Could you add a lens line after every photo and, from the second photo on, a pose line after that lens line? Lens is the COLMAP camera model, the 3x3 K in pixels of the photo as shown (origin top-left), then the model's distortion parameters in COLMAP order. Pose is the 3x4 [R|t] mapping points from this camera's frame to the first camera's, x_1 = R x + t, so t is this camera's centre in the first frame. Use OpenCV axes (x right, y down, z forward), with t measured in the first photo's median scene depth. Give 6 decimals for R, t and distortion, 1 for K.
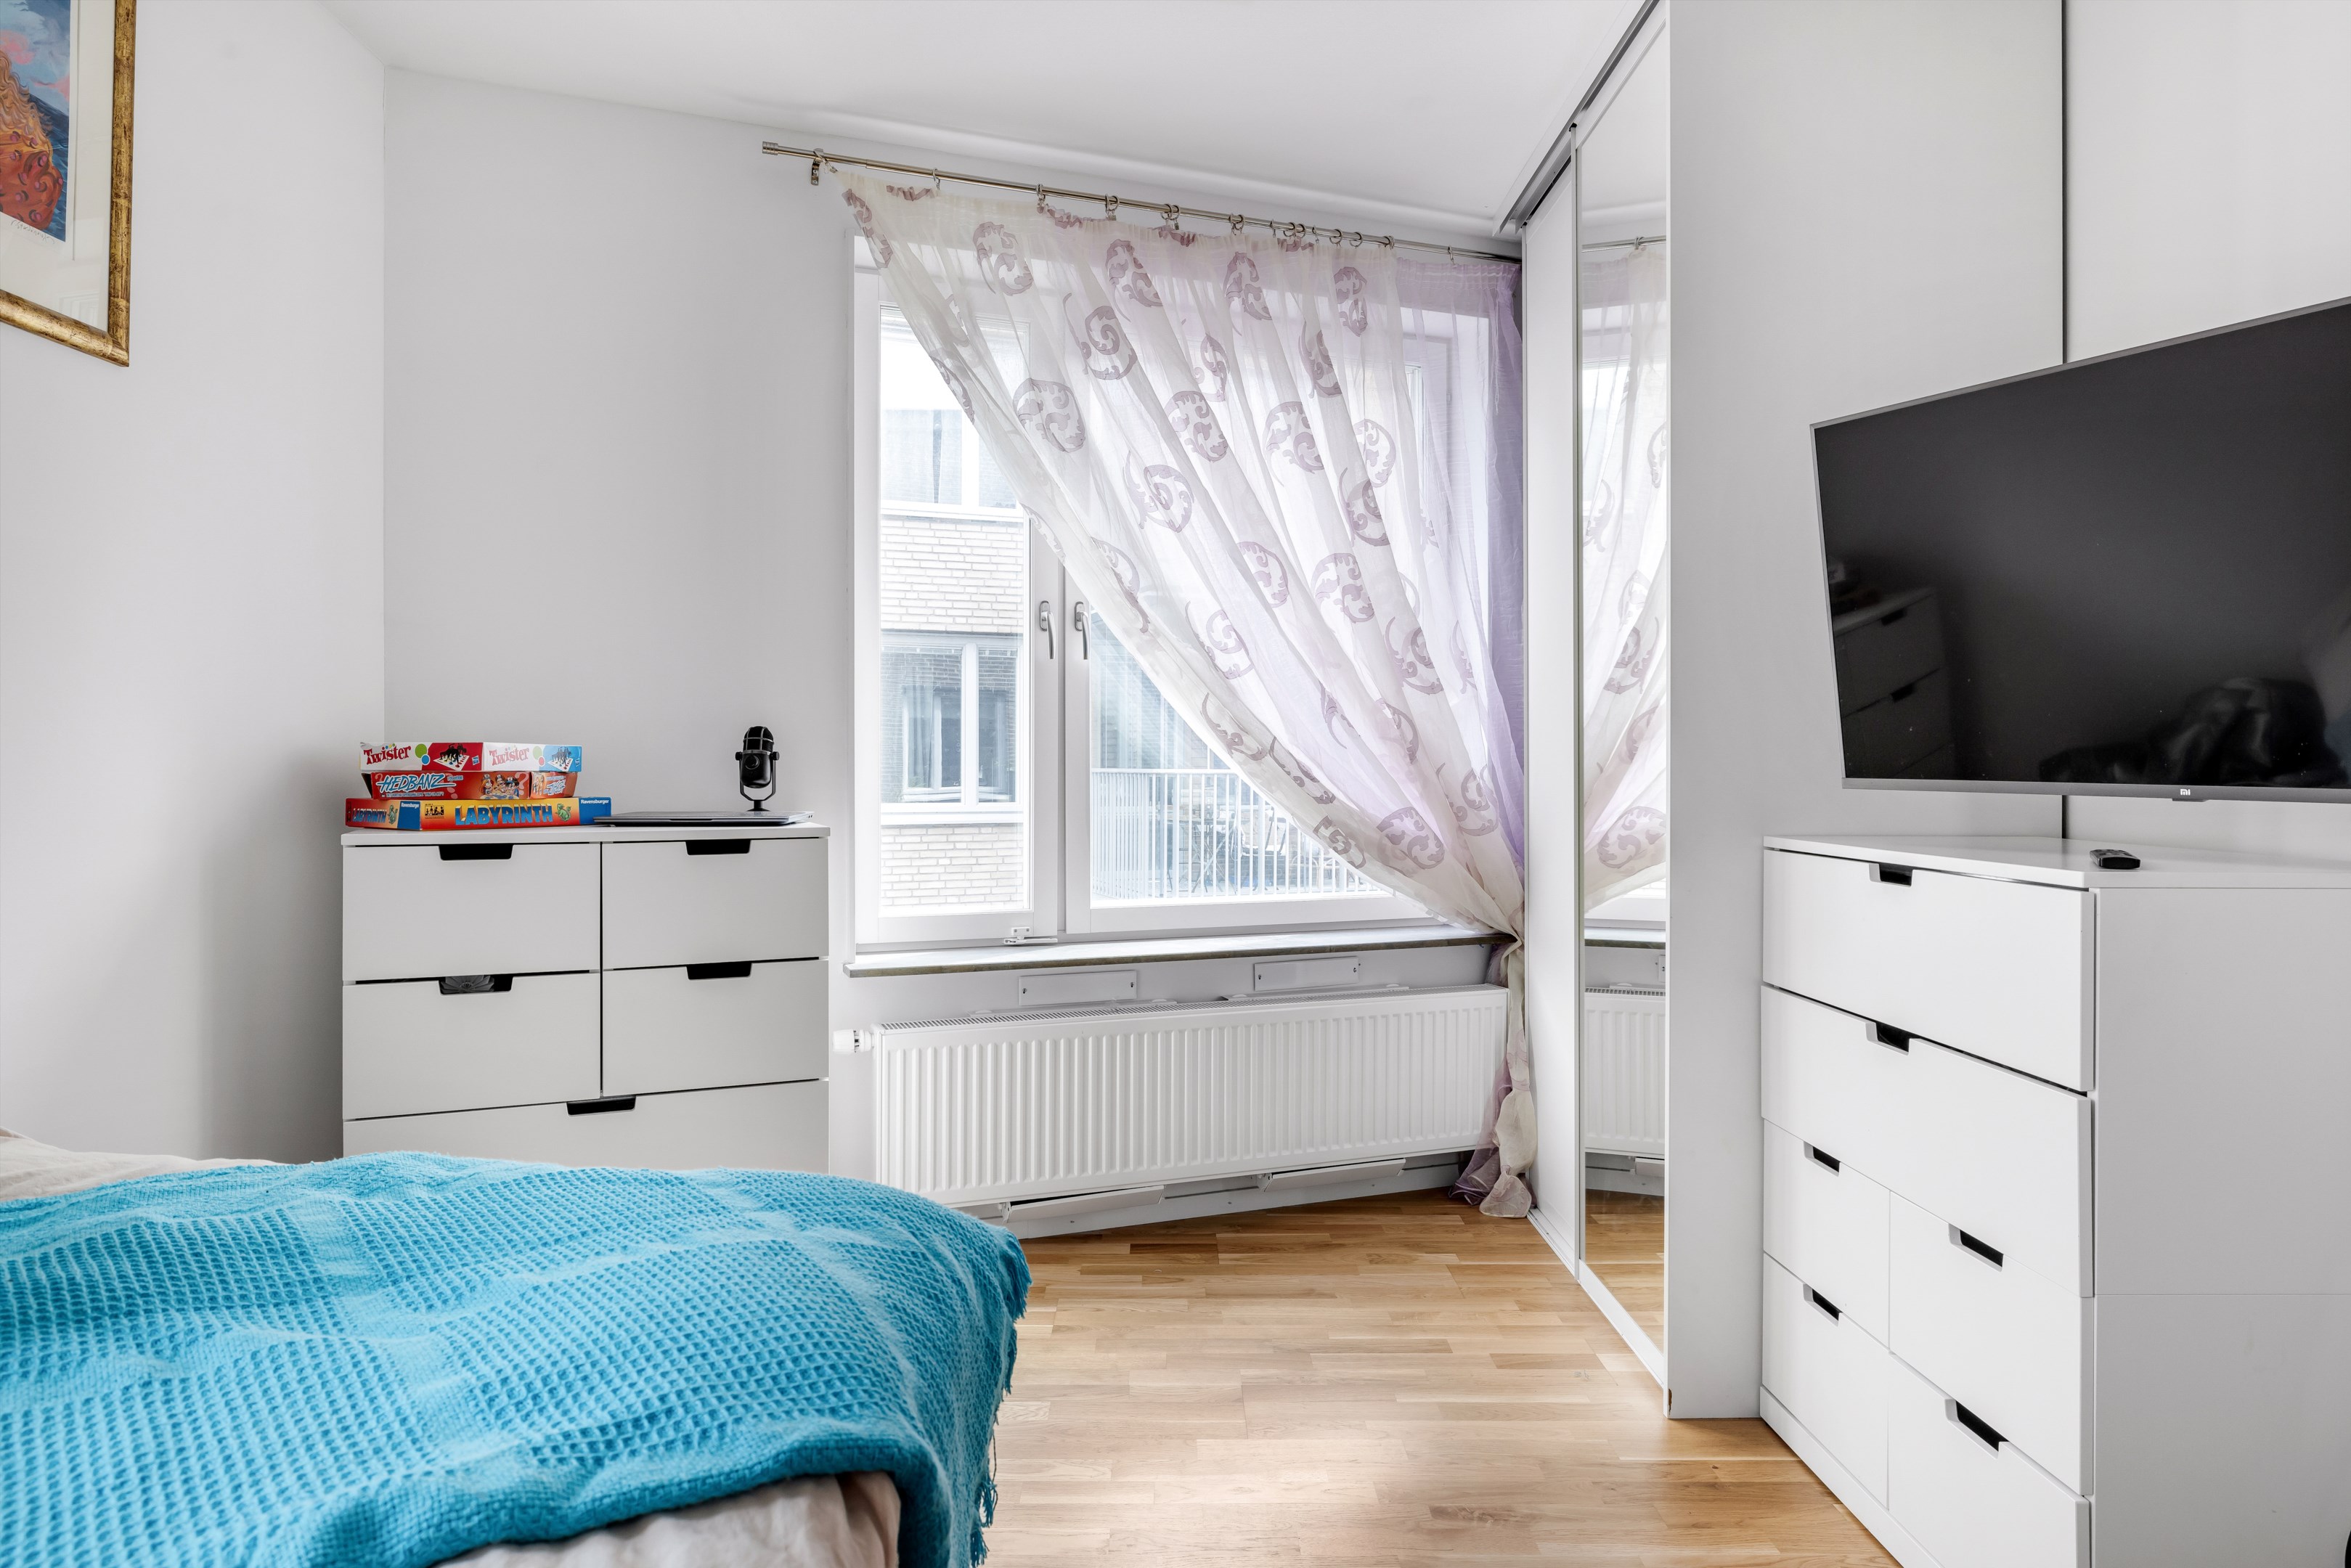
lens RADIAL K [[1388.9, 0, 1178.4], [0, 1388.9, 773.2], [0, 0, 1]] dist [-0.005442, -0.003591]
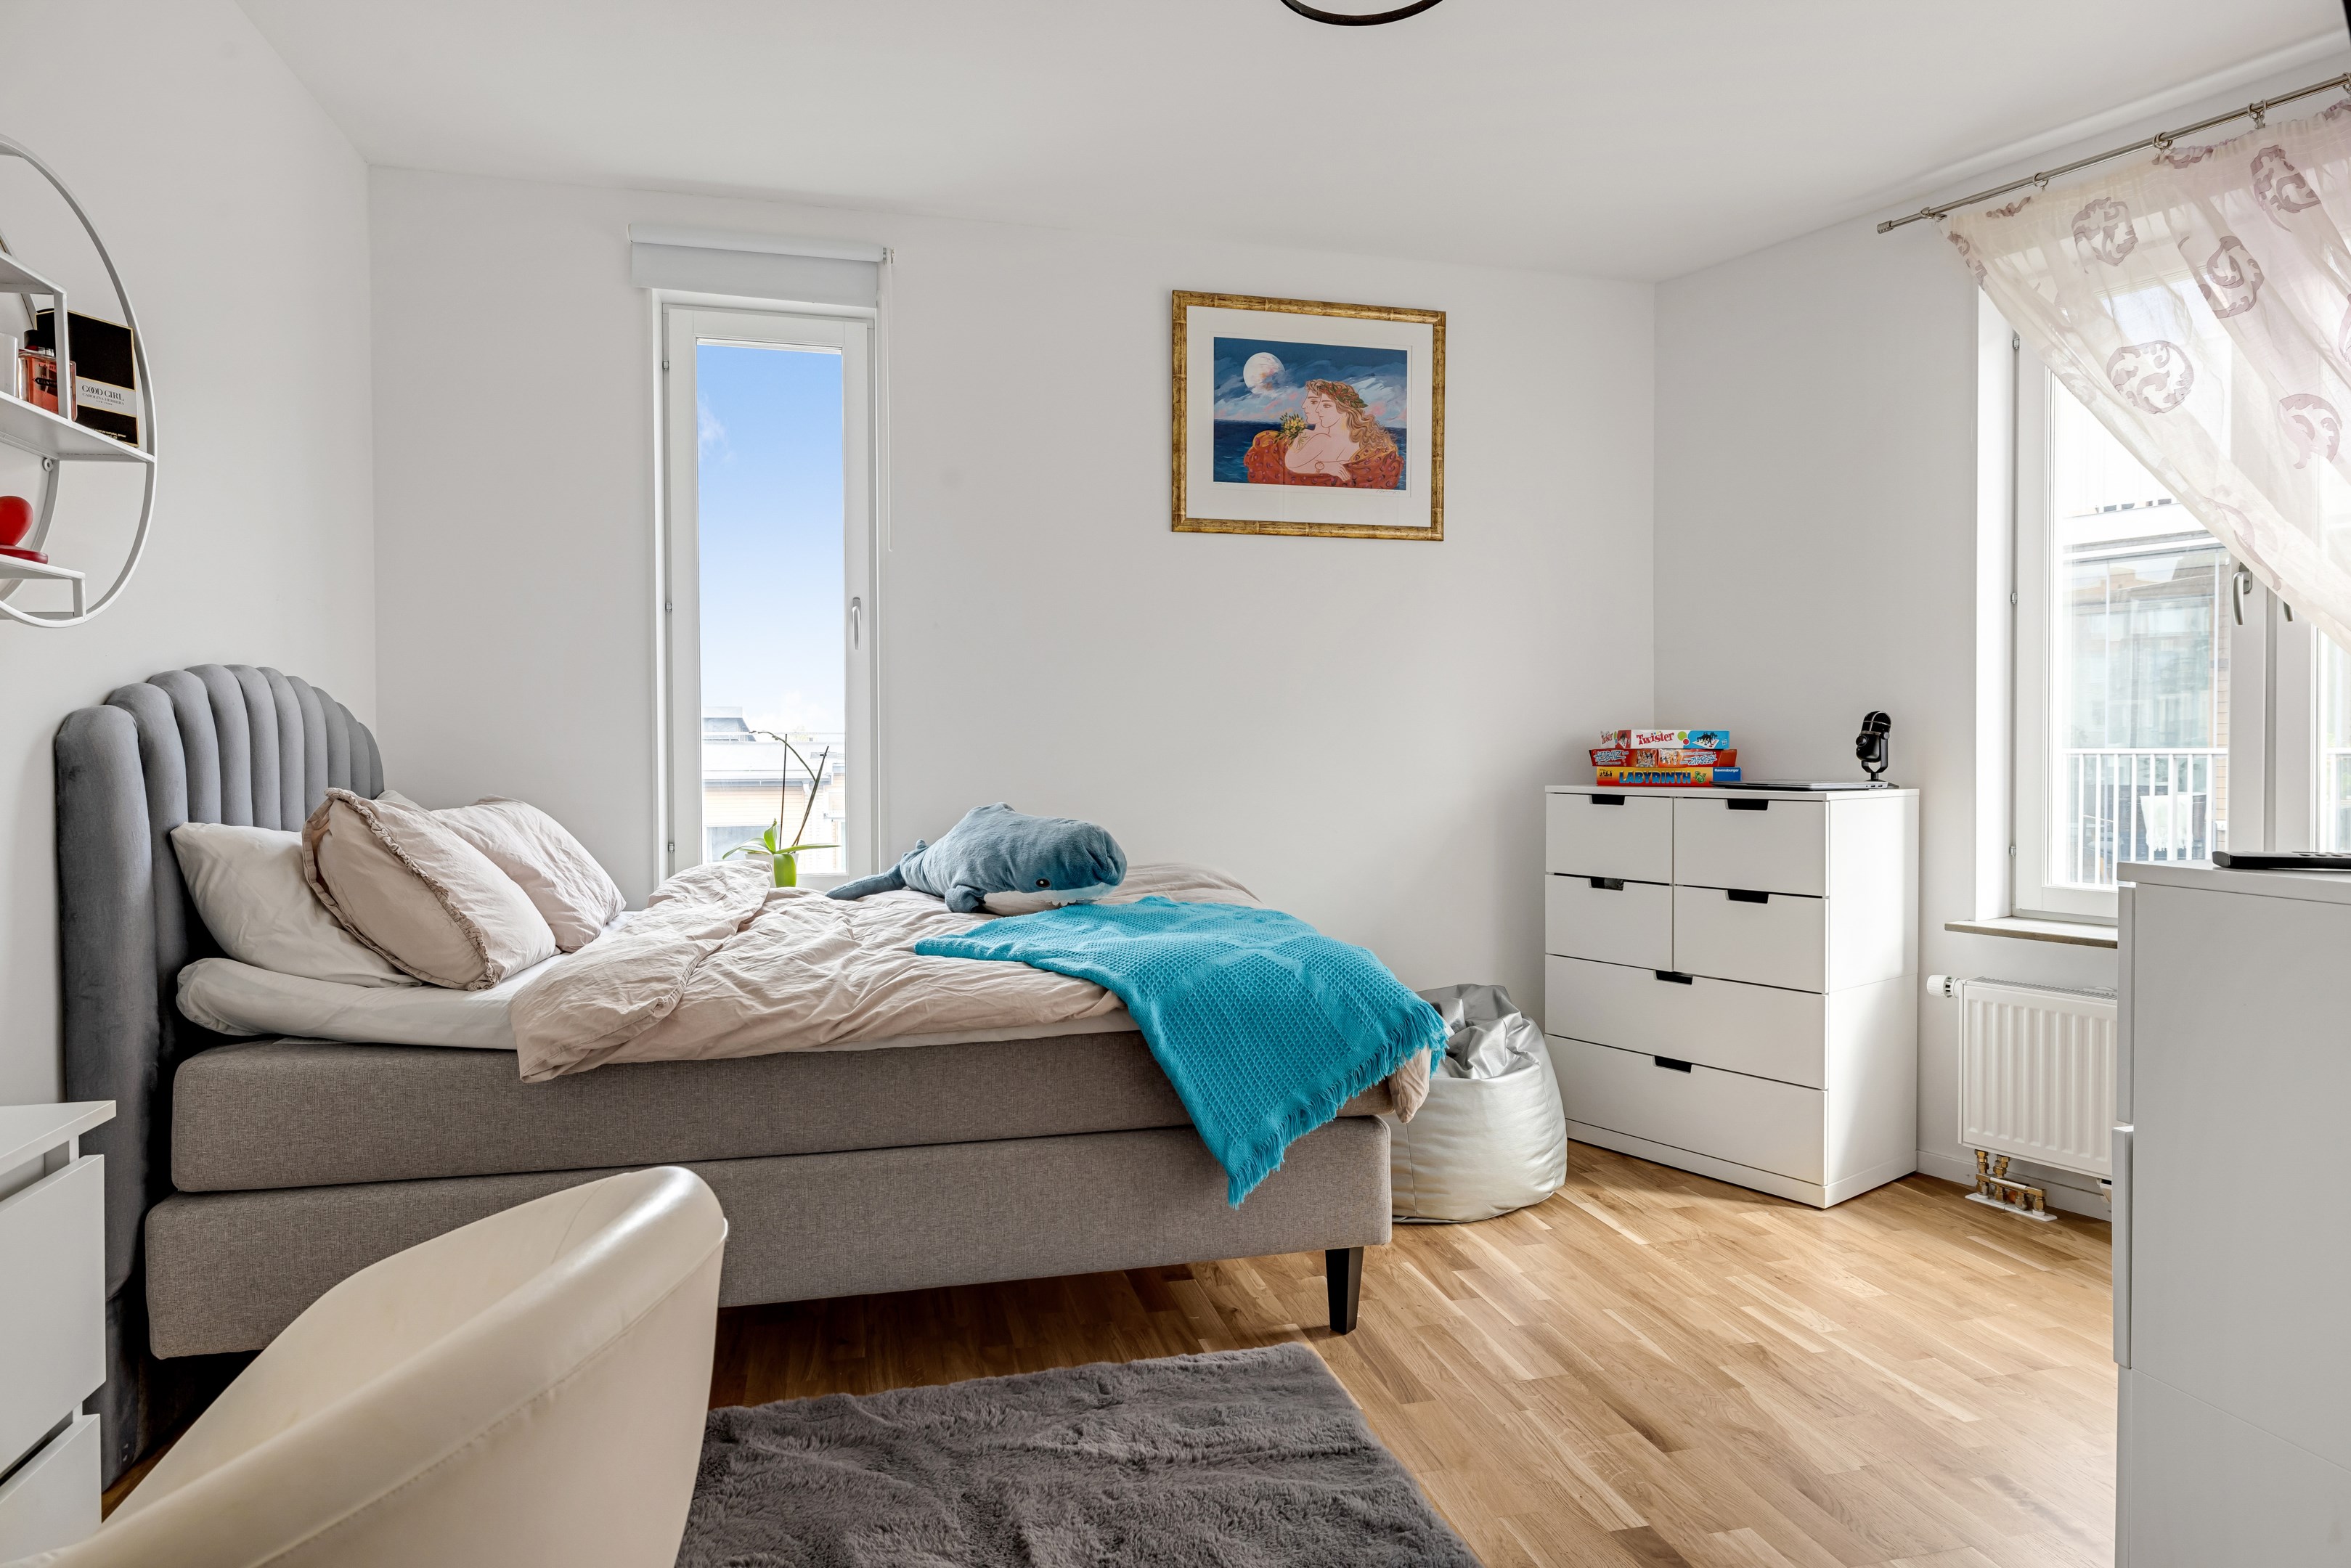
lens RADIAL K [[1388.9, 0, 1174.7], [0, 1388.9, 778.5], [0, 0, 1]] dist [-0.005442, -0.003591]
pose [[0.210176, 0.021914, -0.977418, 0.895653], [-0.002358, 0.999757, 0.021907, -0.000698], [0.977661, -0.002300, 0.210176, 0.177999]]
